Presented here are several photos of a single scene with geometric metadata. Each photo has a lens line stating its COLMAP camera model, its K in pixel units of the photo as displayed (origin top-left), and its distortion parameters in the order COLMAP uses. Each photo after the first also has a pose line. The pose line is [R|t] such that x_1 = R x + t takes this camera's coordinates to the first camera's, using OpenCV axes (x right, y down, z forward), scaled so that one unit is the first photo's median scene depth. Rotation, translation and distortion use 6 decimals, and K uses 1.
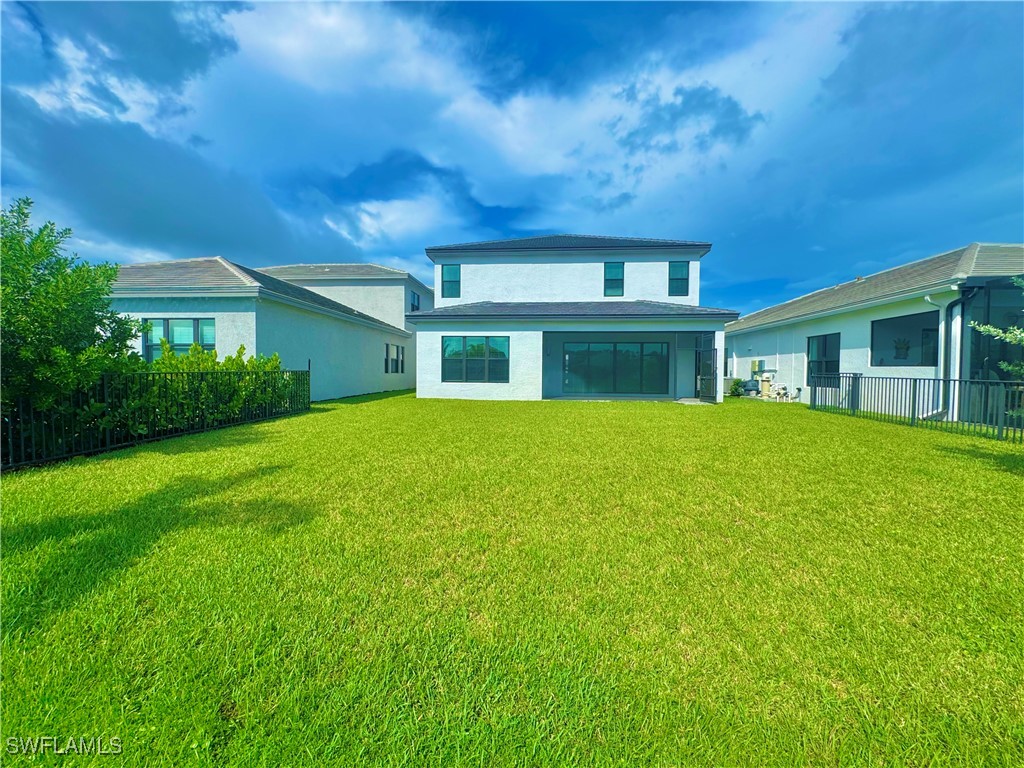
lens RADIAL K [[413.5, 0, 508.8], [0, 413.5, 384.5], [0, 0, 1]] dist [0.013892, -0.000164]
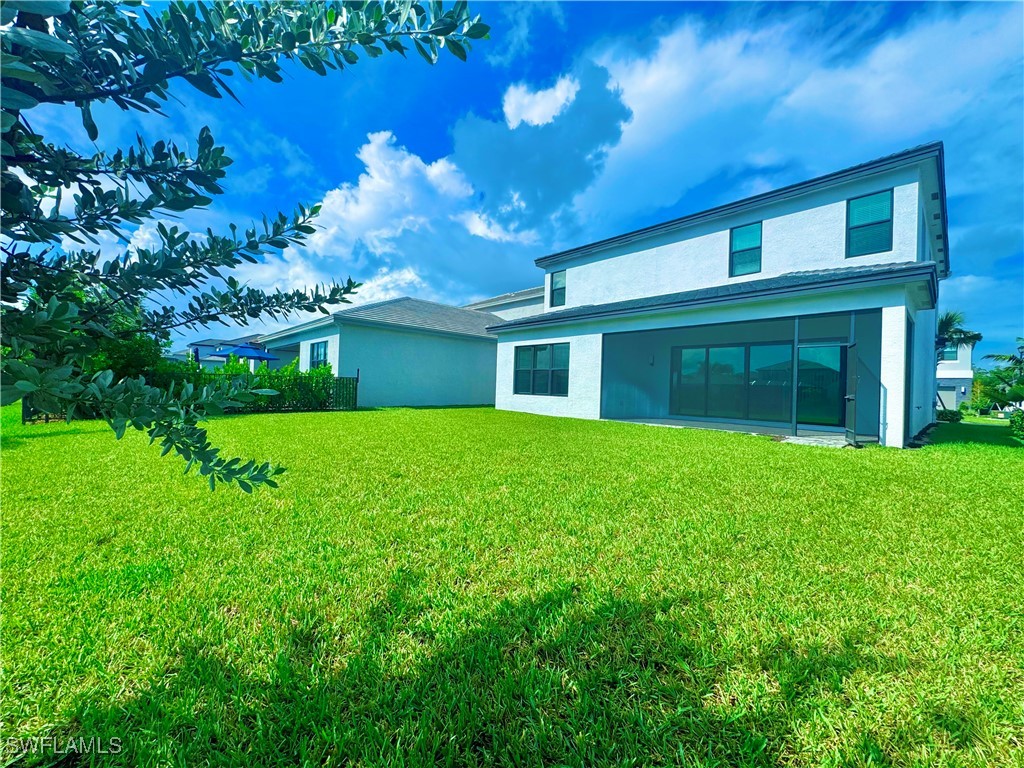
lens RADIAL K [[405.3, 0, 512.0], [0, 405.3, 384.0], [0, 0, 1]] dist [-0.000784, -0.000090]
pose [[0.732399, 0.007403, -0.680835, 0.477629], [-0.046795, 0.998124, -0.039486, 0.008172], [0.679265, 0.060779, 0.731372, 0.309607]]
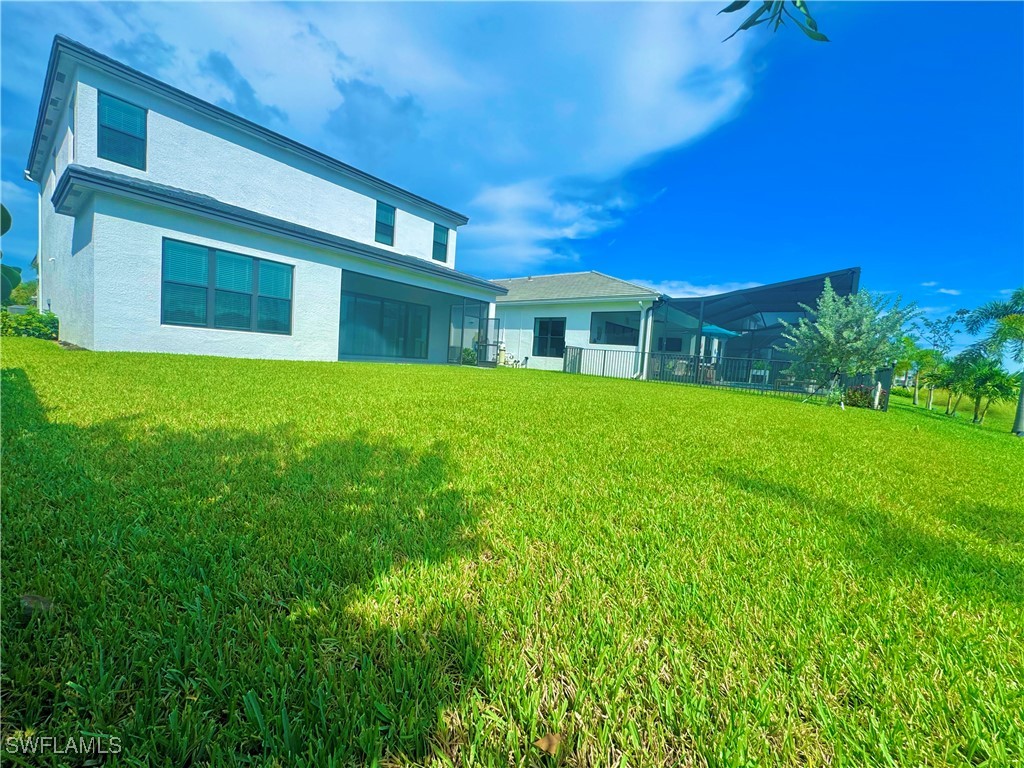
lens RADIAL K [[414.4, 0, 516.2], [0, 414.4, 385.2], [0, 0, 1]] dist [0.013778, -0.000071]
pose [[0.551168, -0.022966, 0.834078, -0.366297], [-0.040092, 0.997738, 0.053965, 0.026595], [-0.833431, -0.063183, 0.549000, 0.308745]]
